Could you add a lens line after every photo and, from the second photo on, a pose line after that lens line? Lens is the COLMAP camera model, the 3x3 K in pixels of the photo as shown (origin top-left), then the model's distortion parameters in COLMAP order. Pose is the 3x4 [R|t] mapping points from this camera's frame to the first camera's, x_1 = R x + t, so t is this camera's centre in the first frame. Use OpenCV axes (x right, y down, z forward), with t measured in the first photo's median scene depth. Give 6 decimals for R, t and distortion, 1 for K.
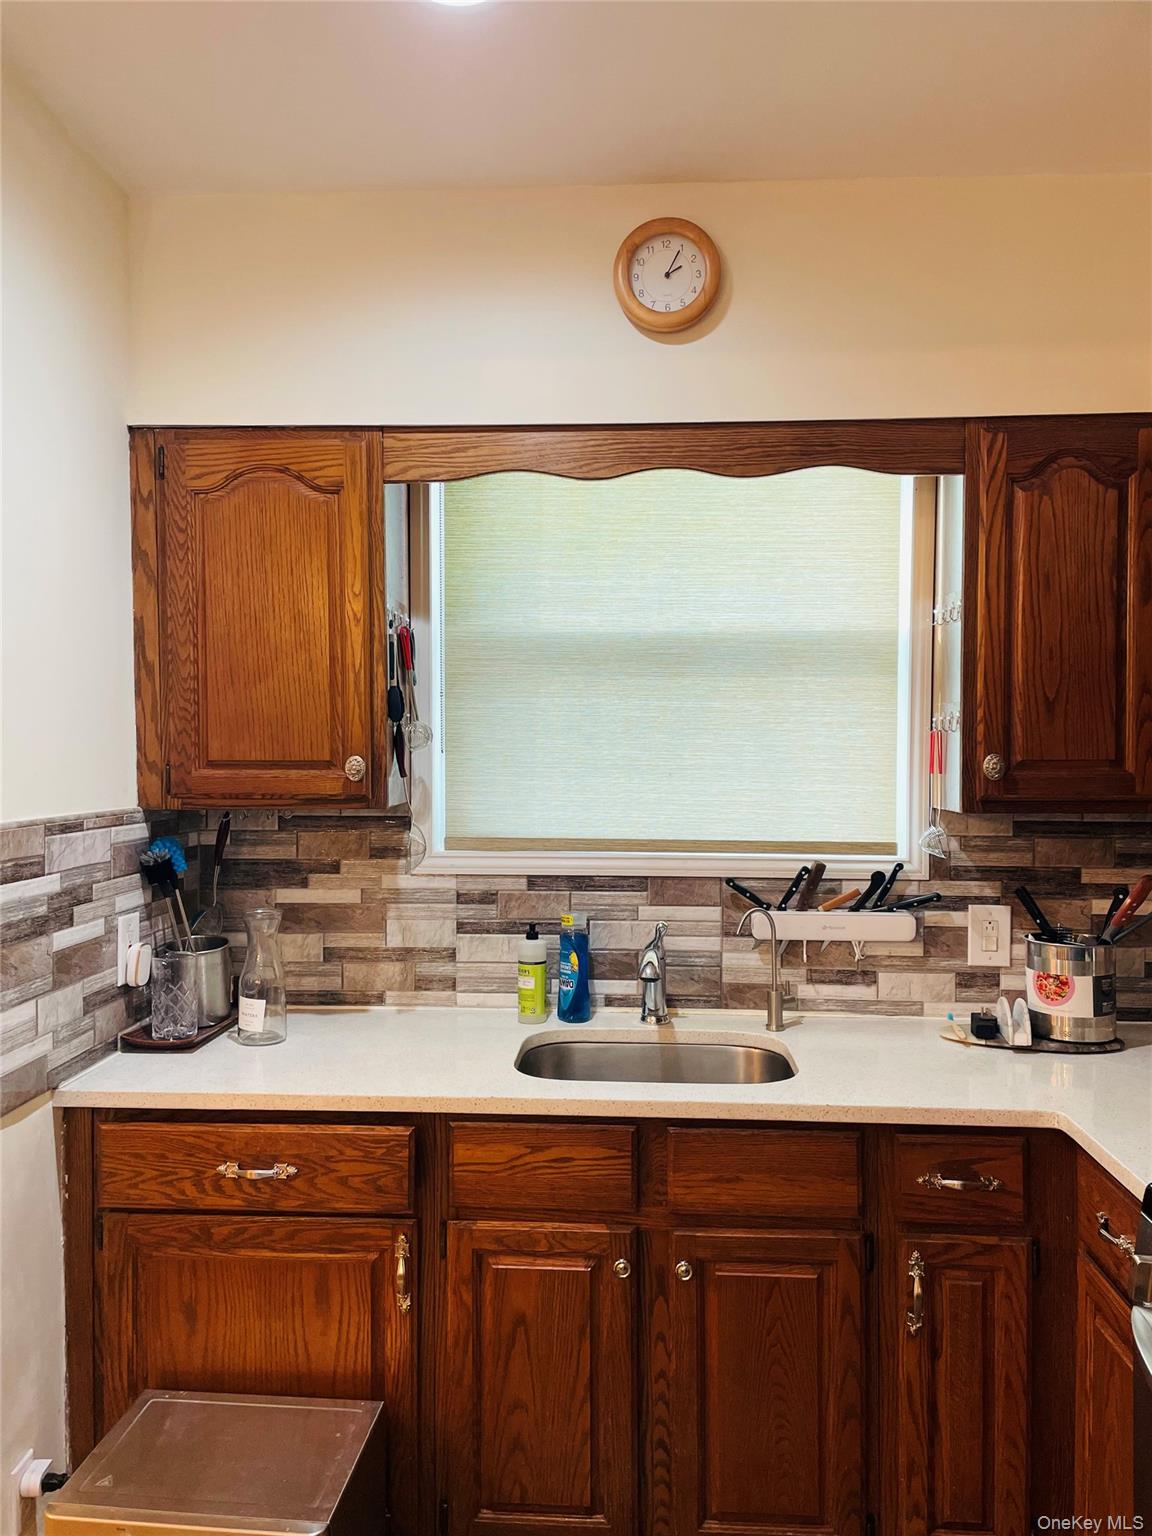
lens RADIAL K [[1146.0, 0, 573.1], [0, 1146.0, 772.9], [0, 0, 1]] dist [0.061479, -0.006277]
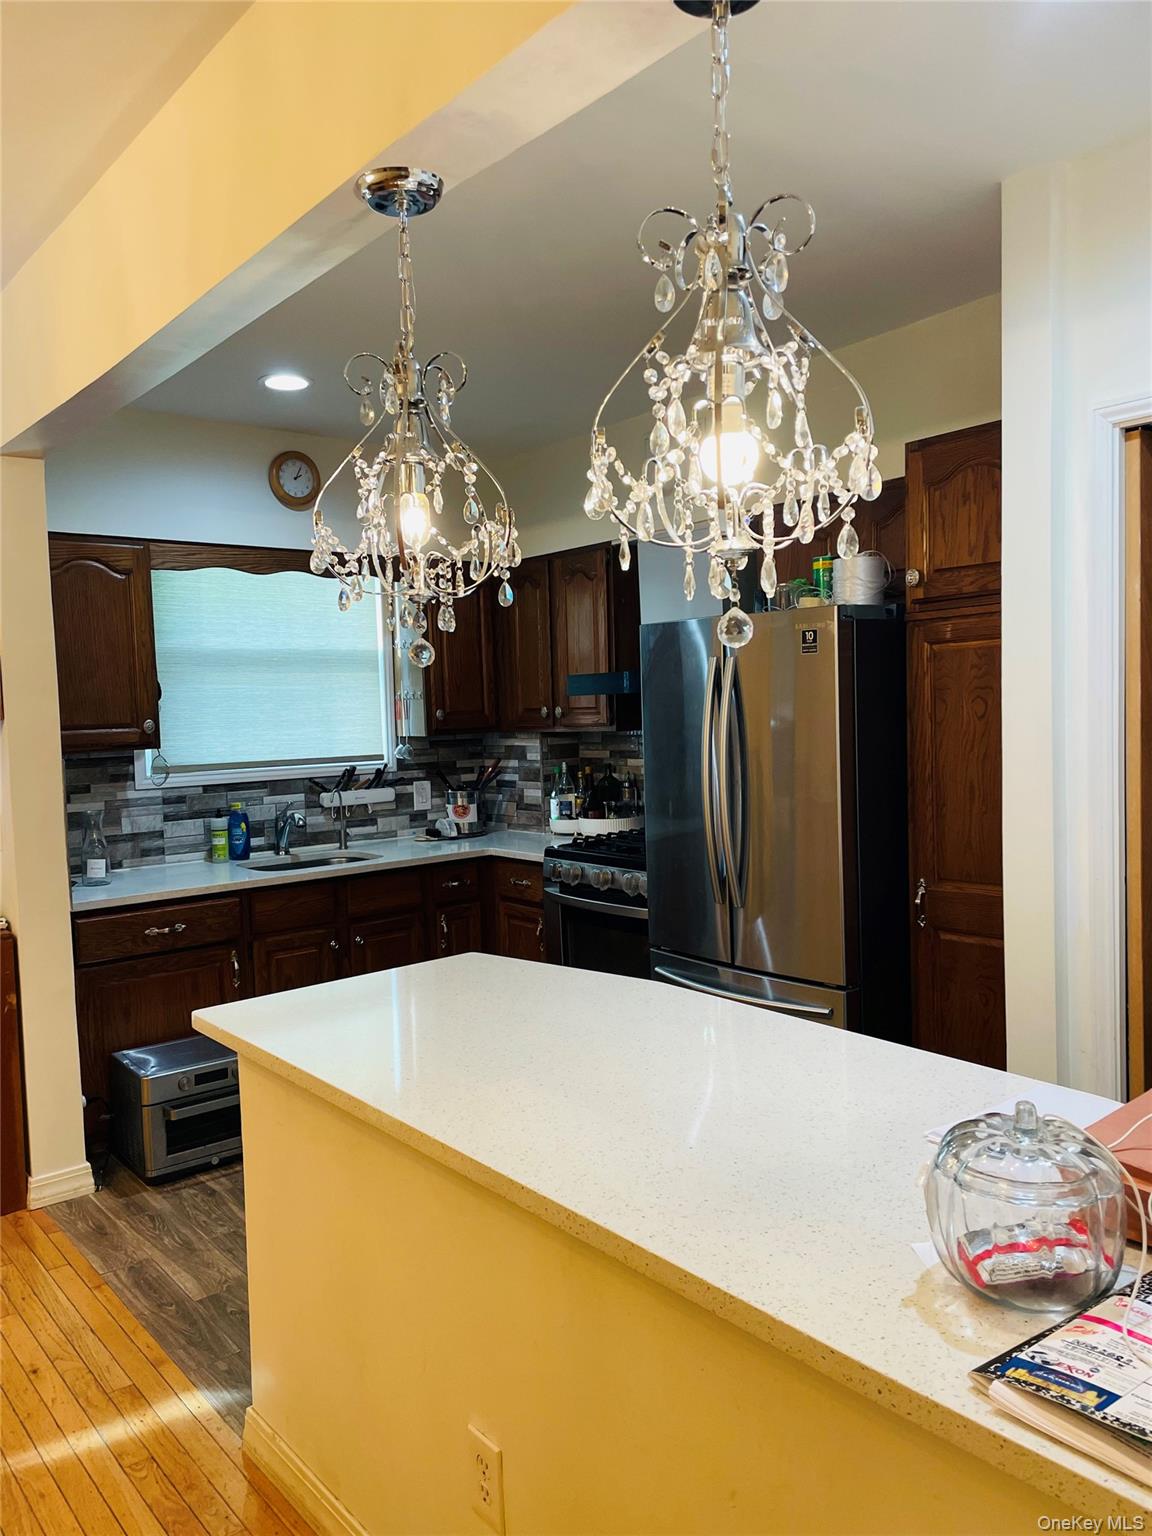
lens RADIAL K [[1146.0, 0, 577.6], [0, 1146.0, 768.4], [0, 0, 1]] dist [0.061479, -0.006277]
pose [[0.733951, -0.065291, 0.676057, -0.846769], [0.044192, 0.997850, 0.048392, 0.002335], [-0.677763, -0.005641, 0.735259, -0.733181]]
